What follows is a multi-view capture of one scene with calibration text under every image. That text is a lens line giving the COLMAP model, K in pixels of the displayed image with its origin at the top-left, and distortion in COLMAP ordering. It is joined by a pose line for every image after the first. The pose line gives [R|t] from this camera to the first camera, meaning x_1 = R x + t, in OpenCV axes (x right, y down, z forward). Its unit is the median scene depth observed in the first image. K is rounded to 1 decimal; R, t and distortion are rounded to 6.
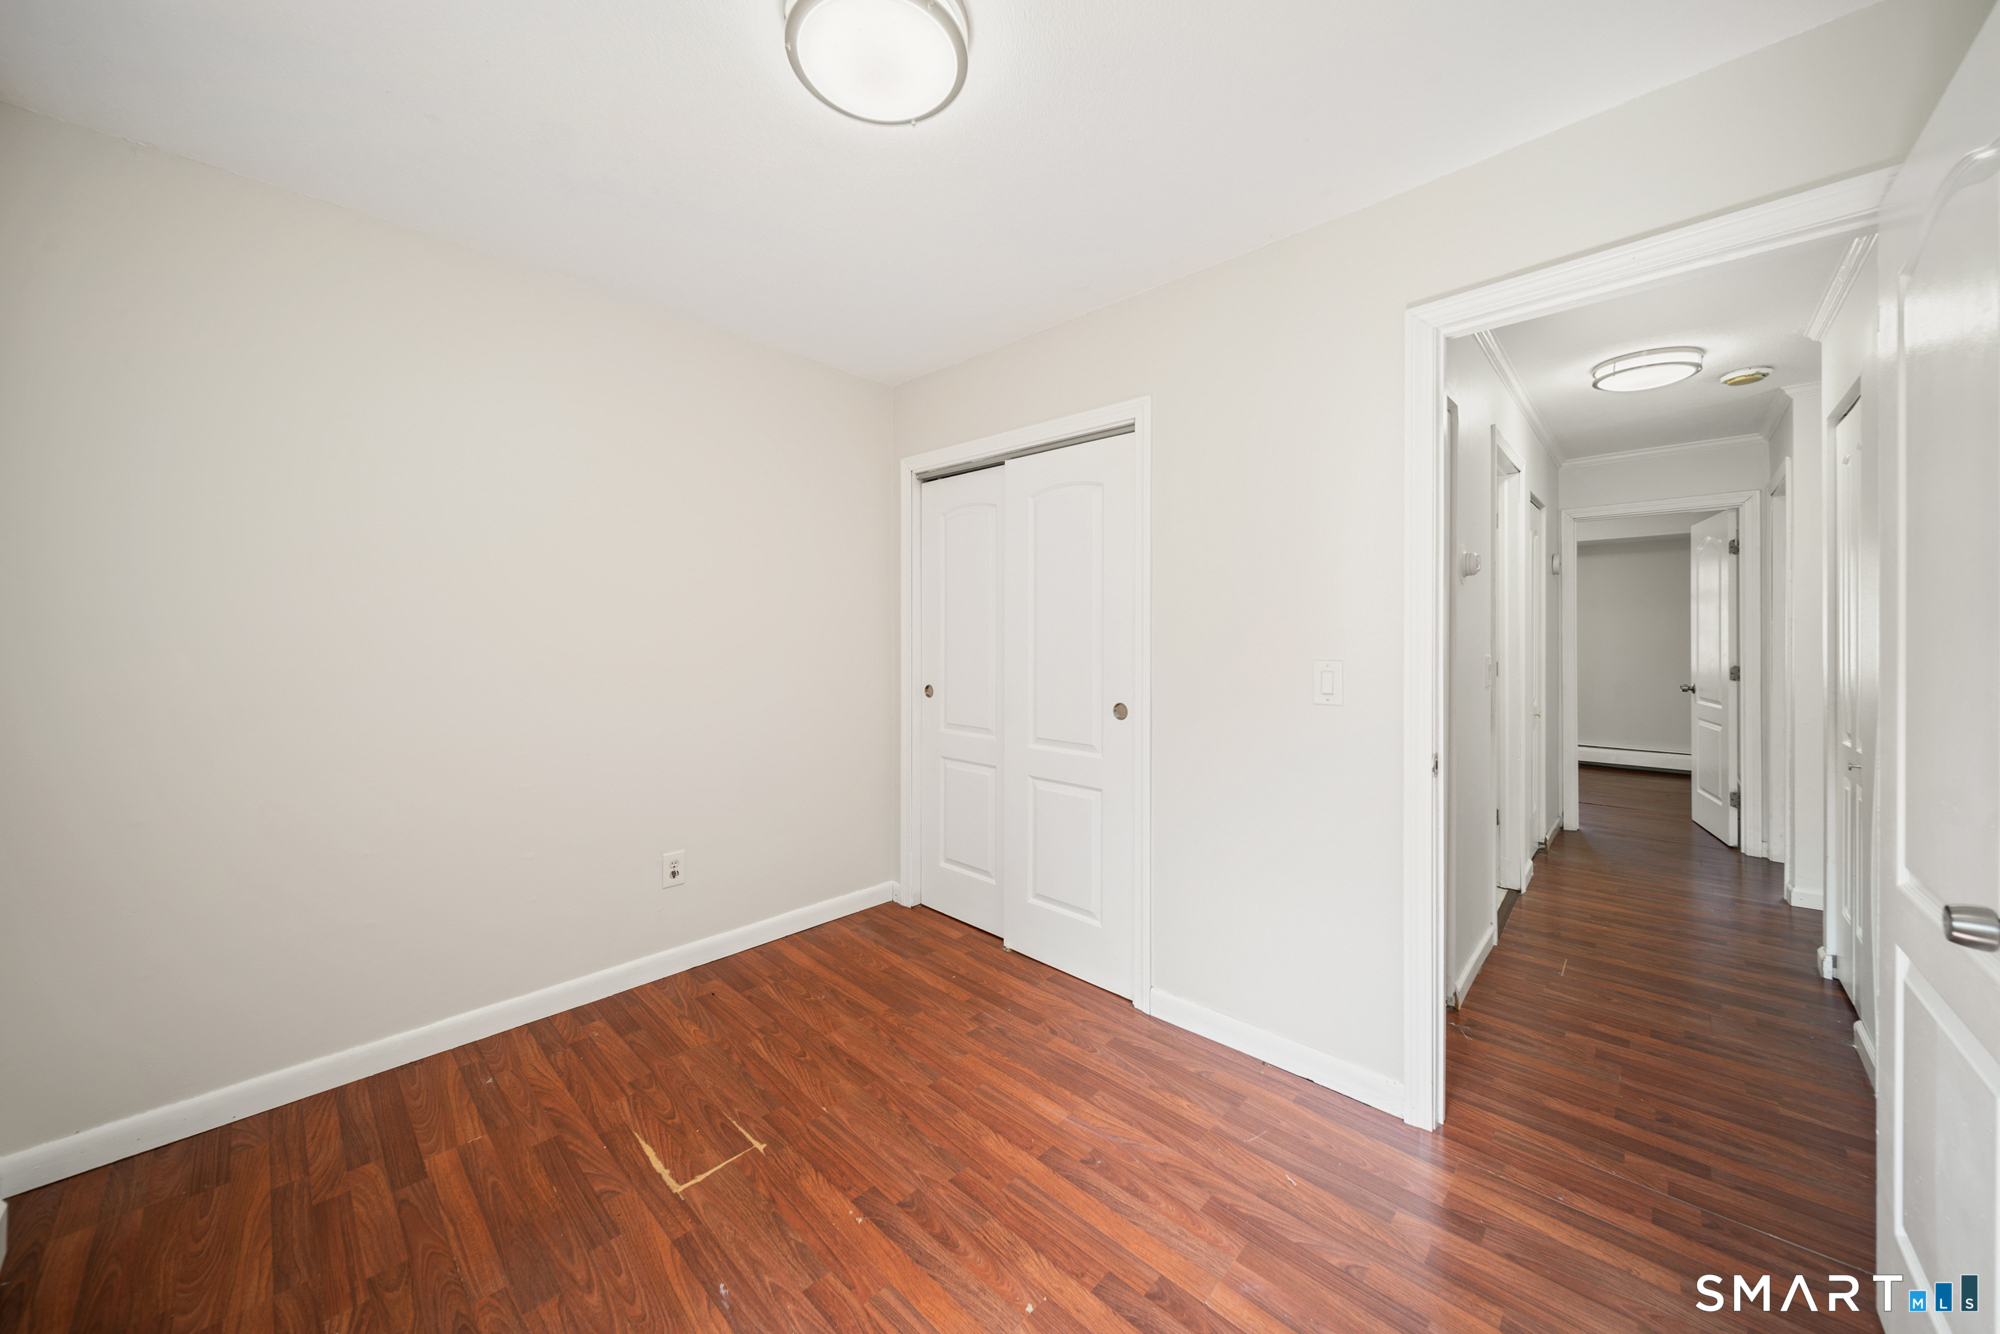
lens RADIAL K [[699.3, 0, 987.5], [0, 699.3, 638.3], [0, 0, 1]] dist [-0.000324, -0.000043]
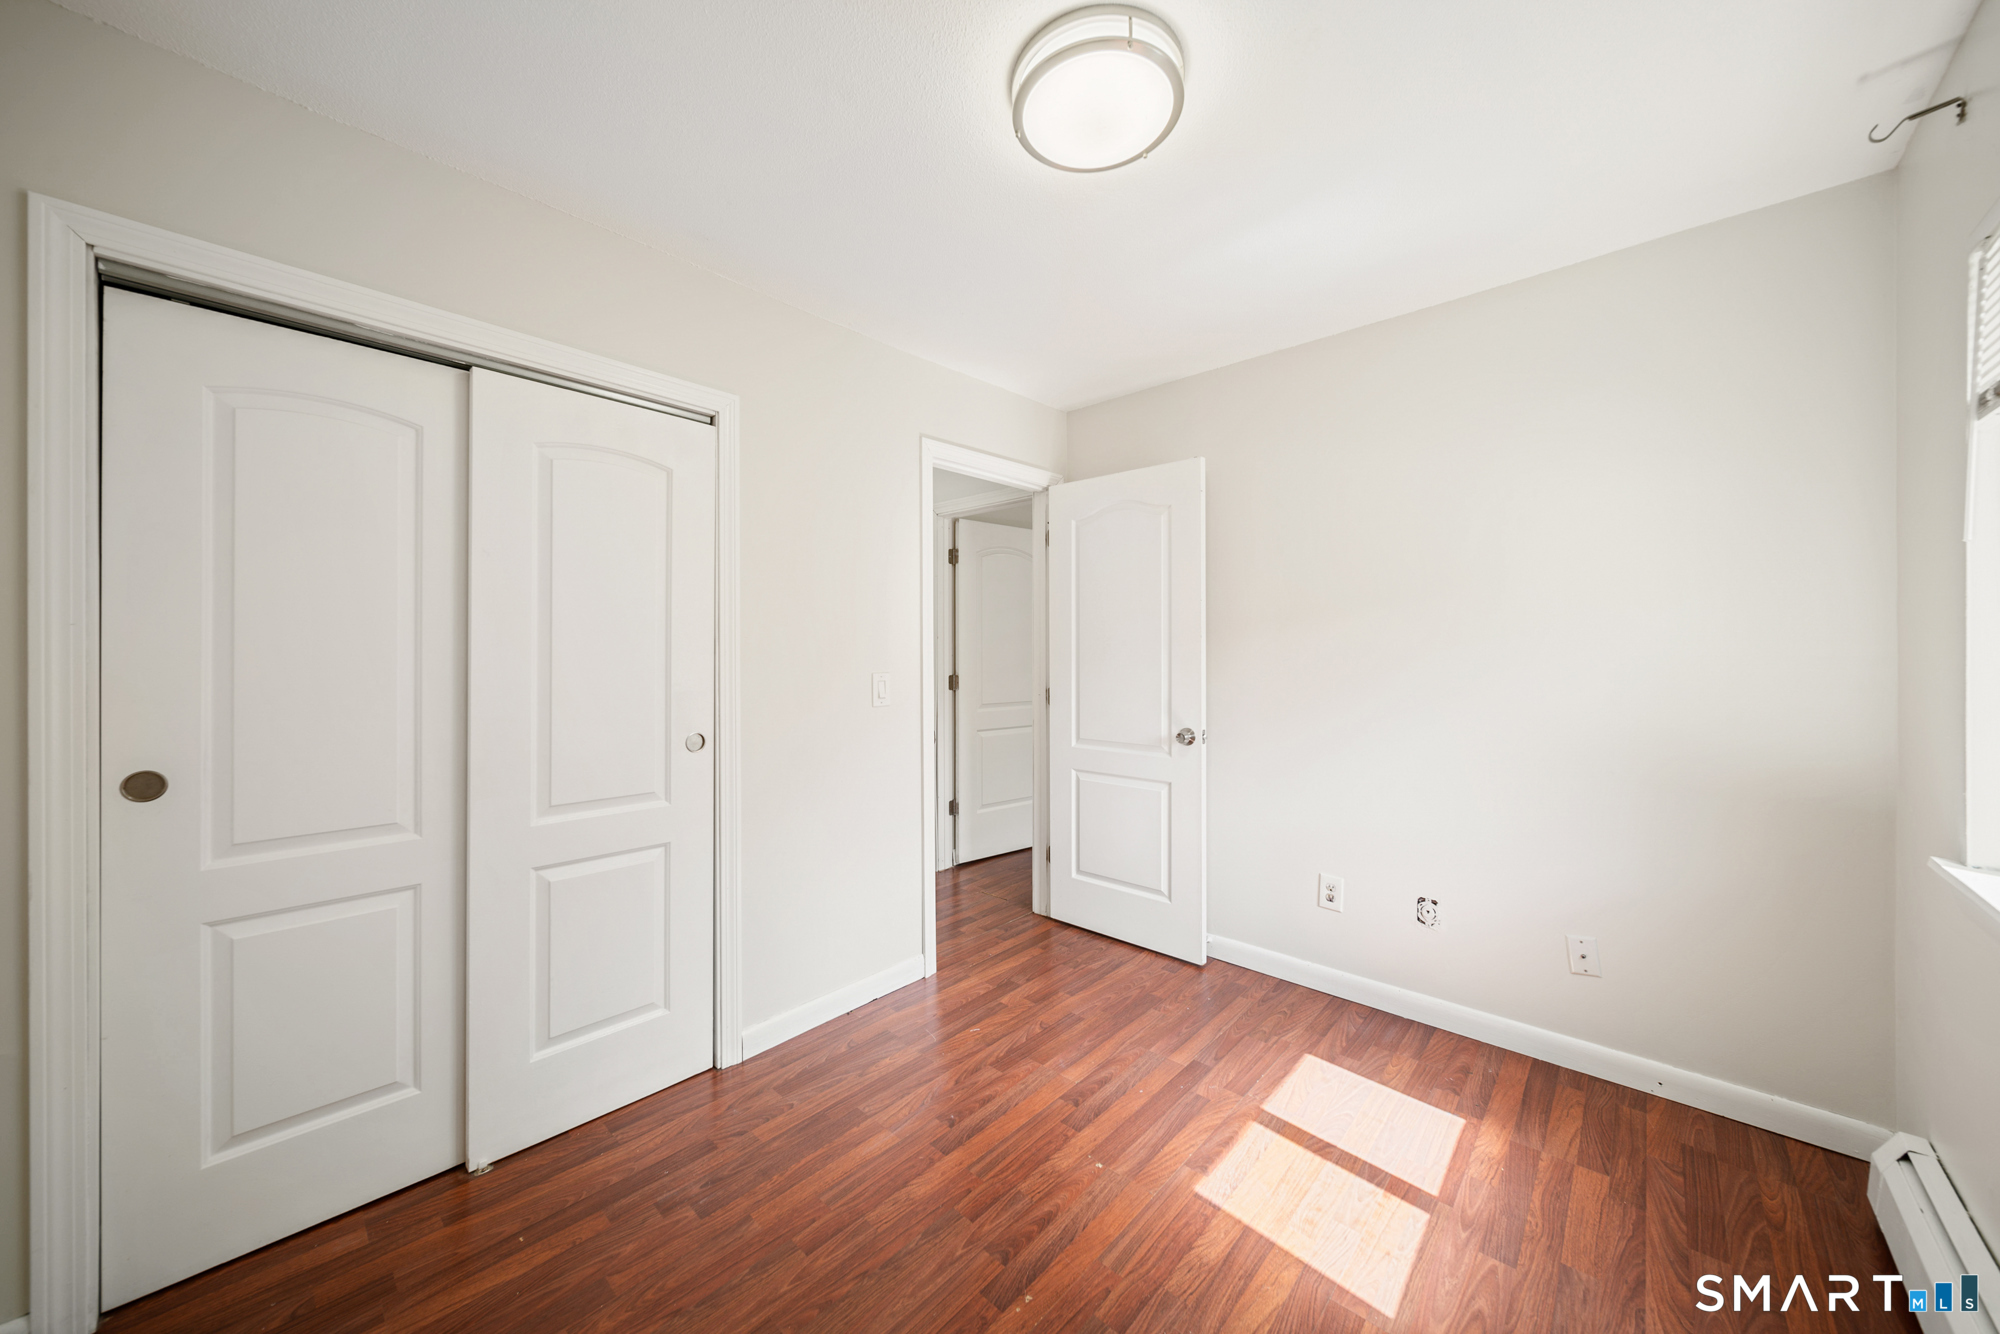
lens RADIAL K [[699.3, 0, 987.5], [0, 699.3, 638.3], [0, 0, 1]] dist [-0.000324, -0.000043]
pose [[-0.000119, 0.016068, 0.999871, -0.968519], [0.006328, 0.999851, -0.016067, -0.009982], [-0.999980, 0.006326, -0.000221, 0.918080]]
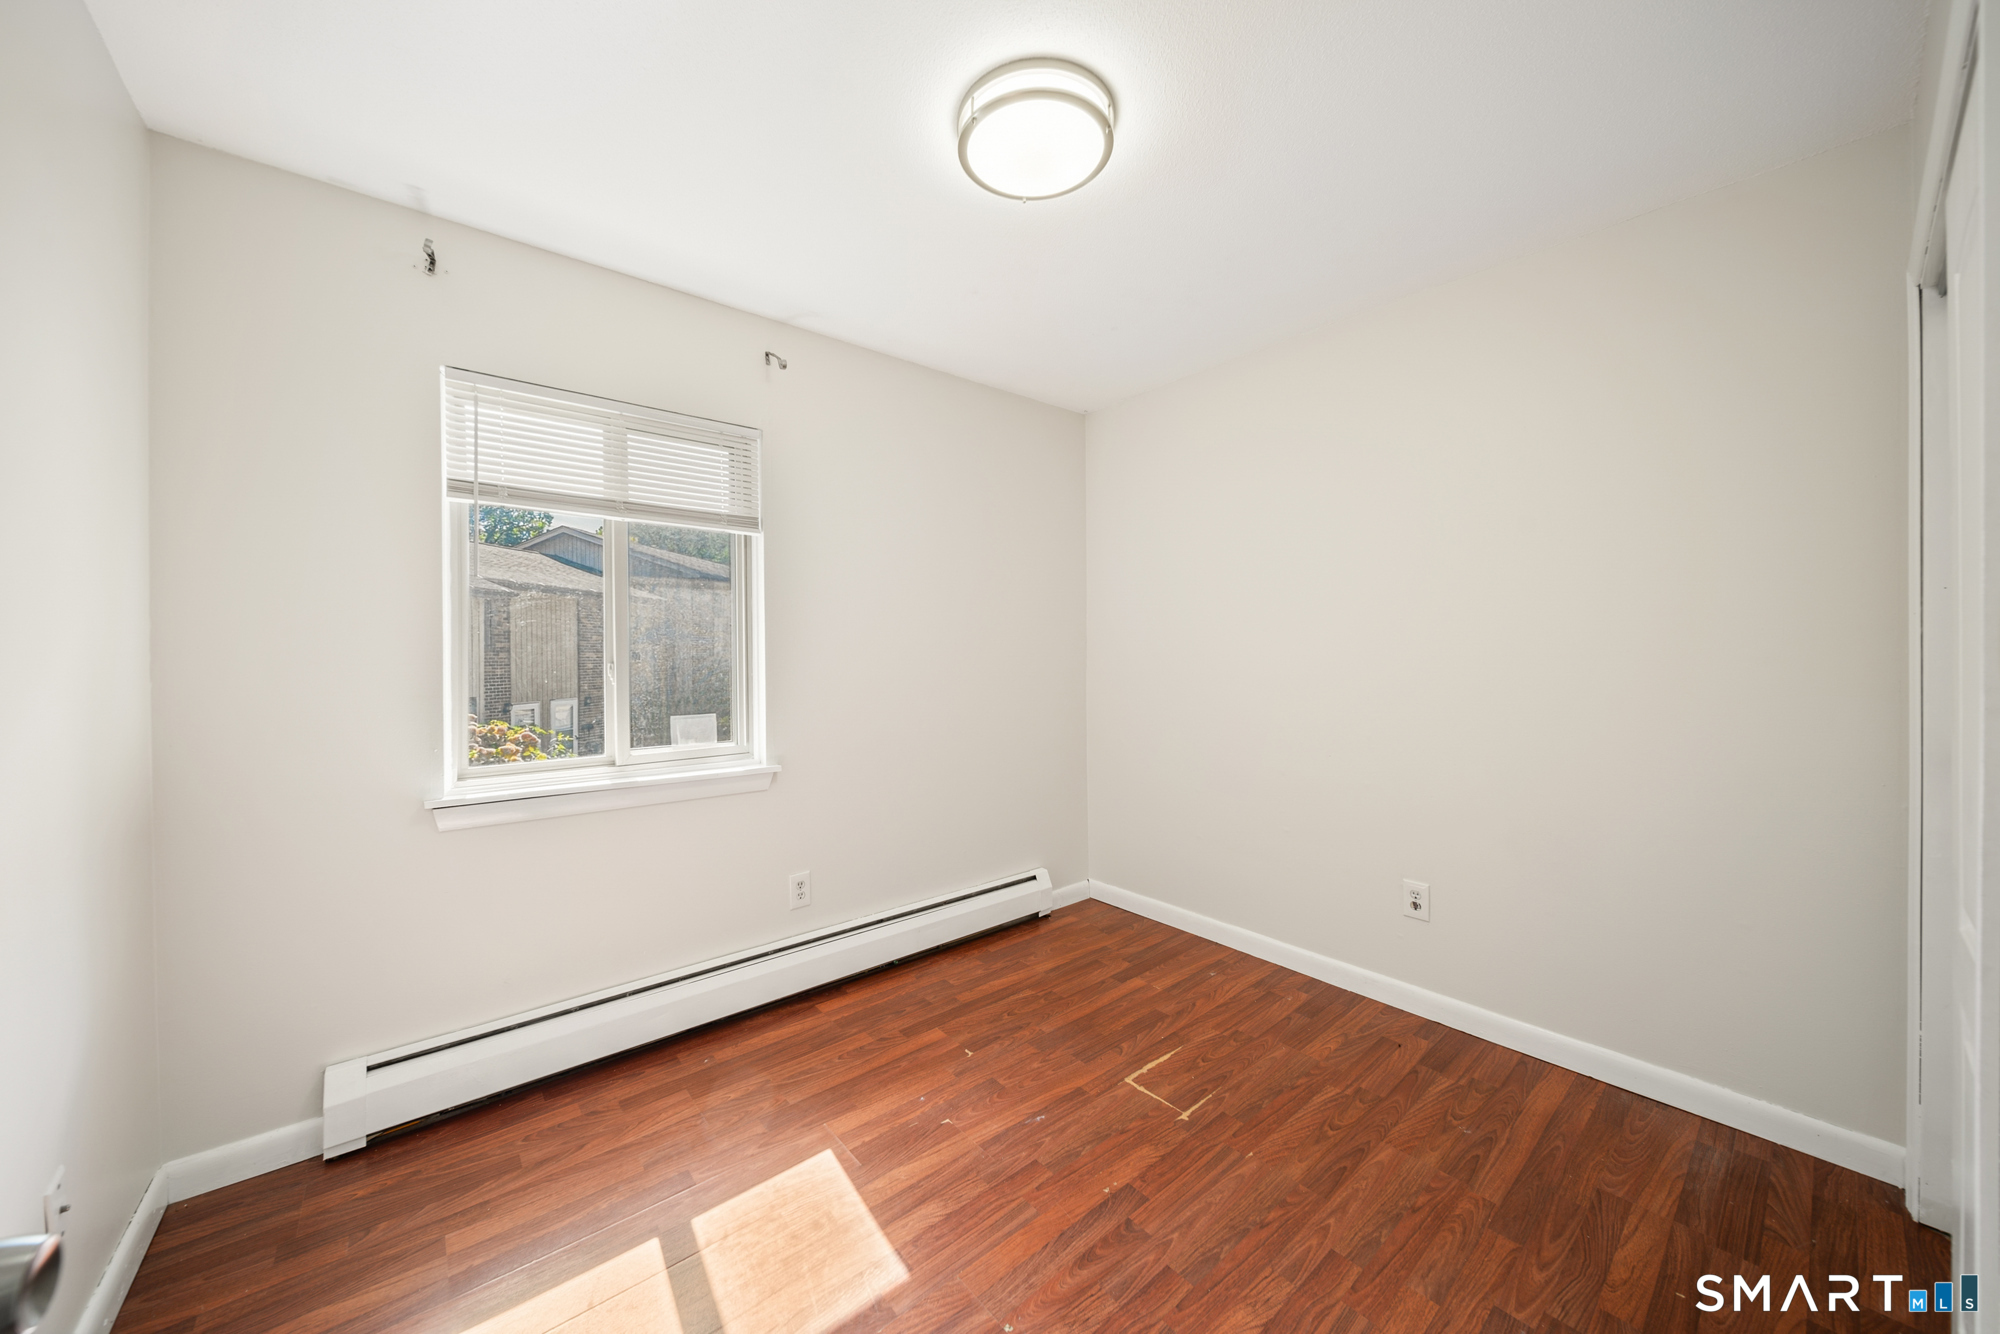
lens RADIAL K [[707.1, 0, 995.0], [0, 707.1, 652.5], [0, 0, 1]] dist [-0.001520, -0.000308]
pose [[-0.108609, 0.001138, -0.994084, 0.798803], [0.002114, 0.999997, 0.000914, 0.005308], [0.994082, -0.002002, -0.108611, 0.831634]]
